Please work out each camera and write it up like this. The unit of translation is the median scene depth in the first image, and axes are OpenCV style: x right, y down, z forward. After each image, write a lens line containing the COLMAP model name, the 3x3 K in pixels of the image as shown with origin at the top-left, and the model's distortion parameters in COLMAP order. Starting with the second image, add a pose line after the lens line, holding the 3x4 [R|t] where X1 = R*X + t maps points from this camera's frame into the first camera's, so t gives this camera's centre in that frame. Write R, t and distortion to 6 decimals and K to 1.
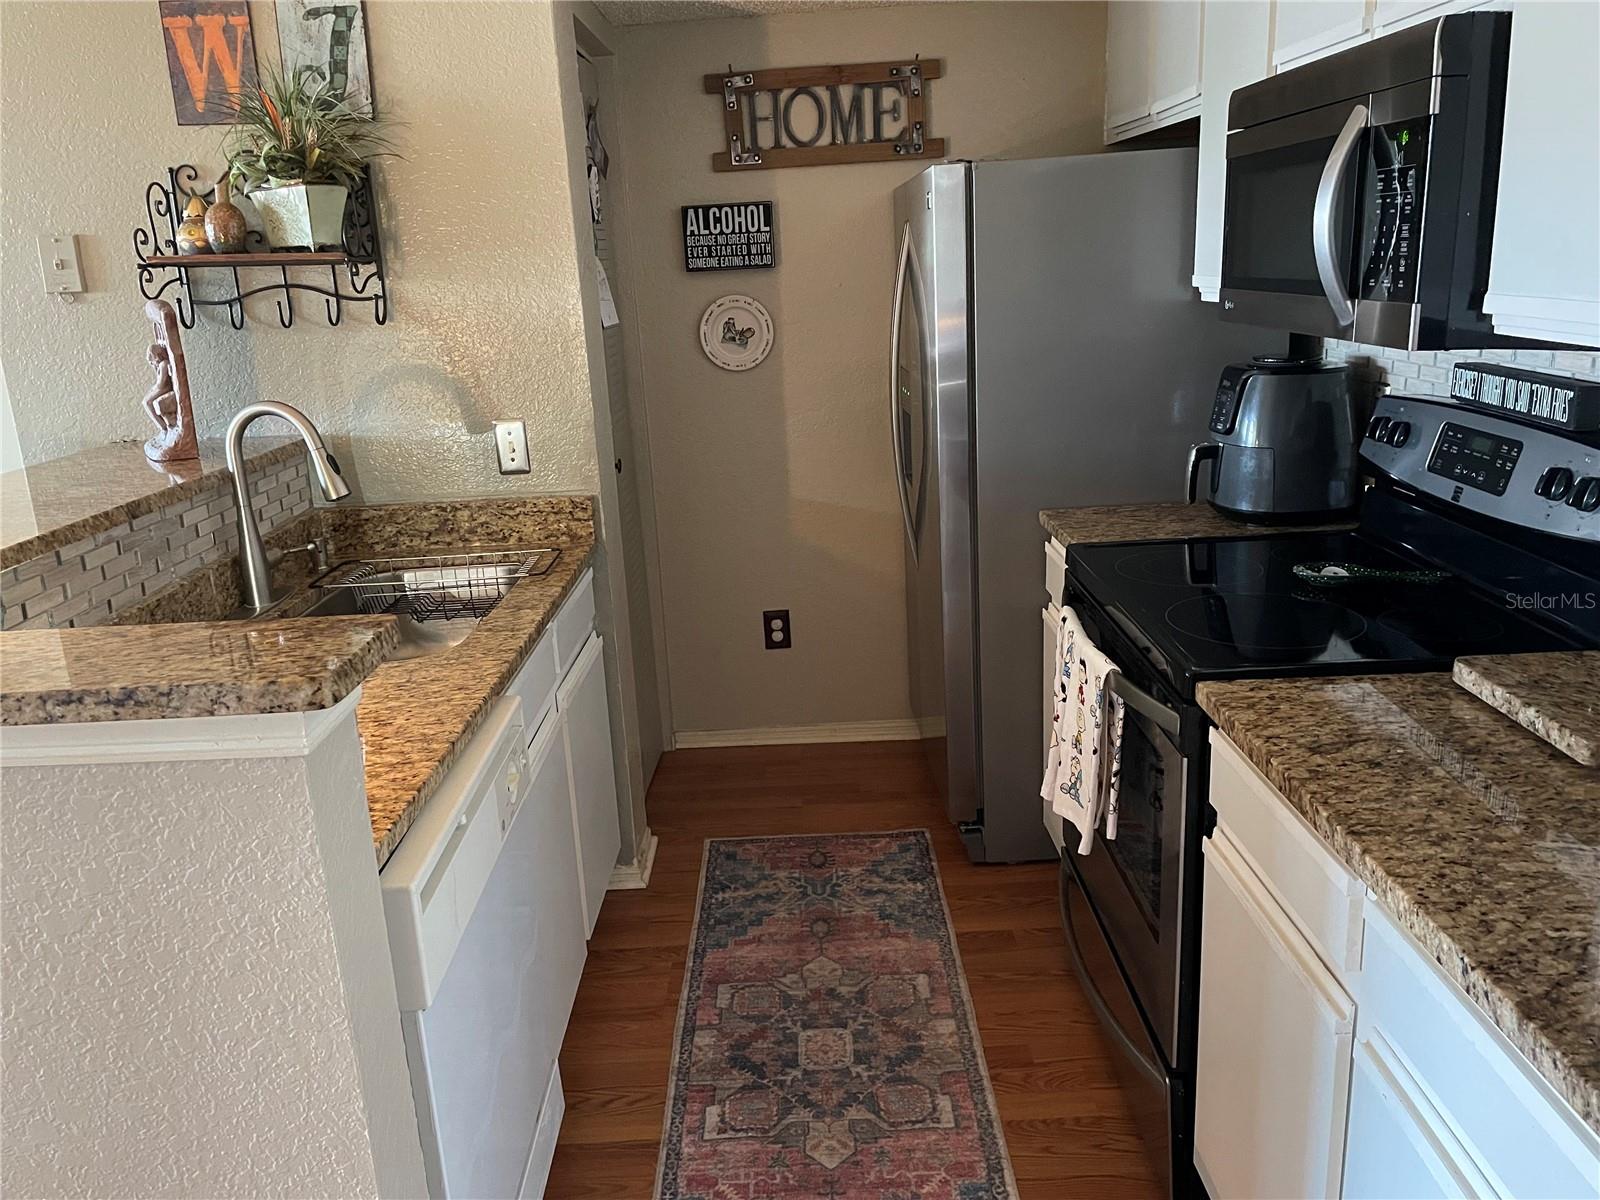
lens RADIAL K [[1219.5, 0, 785.6], [0, 1219.5, 569.5], [0, 0, 1]] dist [0.098569, -0.139179]
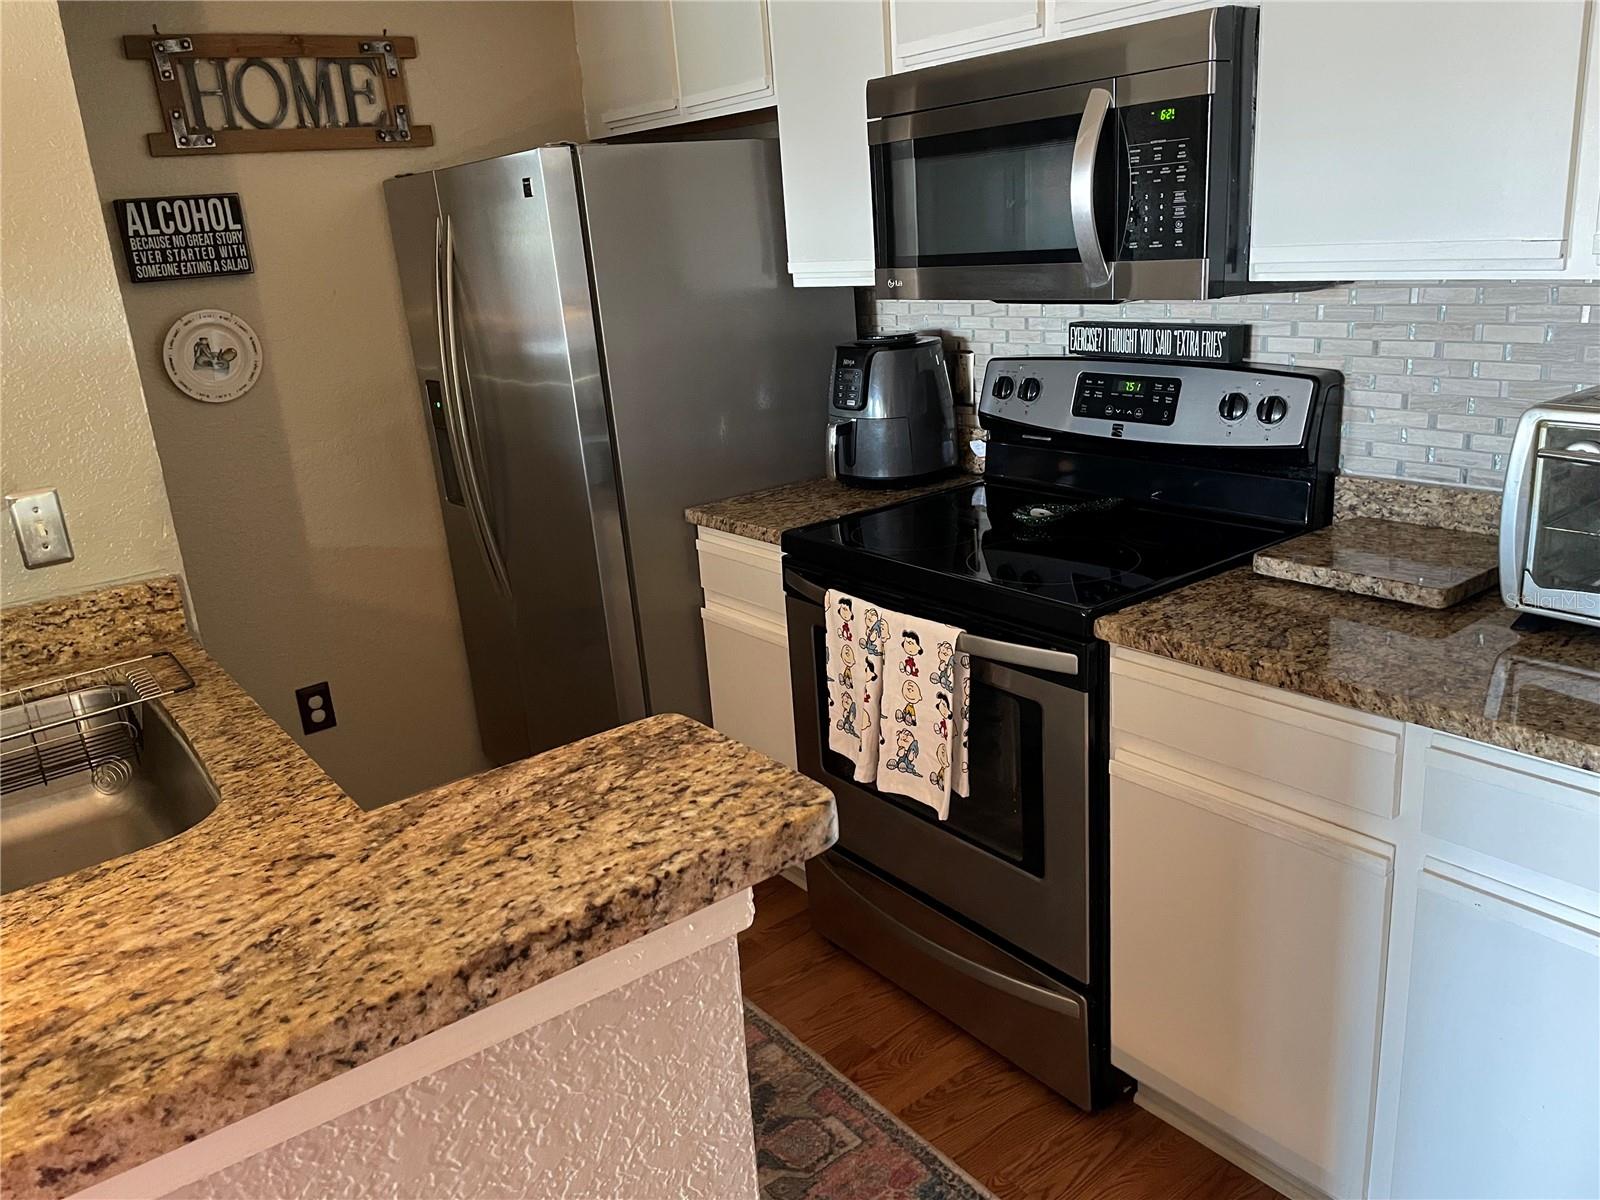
lens RADIAL K [[1219.5, 0, 785.6], [0, 1219.5, 569.5], [0, 0, 1]] dist [0.098569, -0.139179]
pose [[0.798785, -0.175026, 0.575594, -0.297382], [0.183781, 0.982001, 0.043563, -0.028839], [-0.572859, 0.070986, 0.816574, 0.169965]]
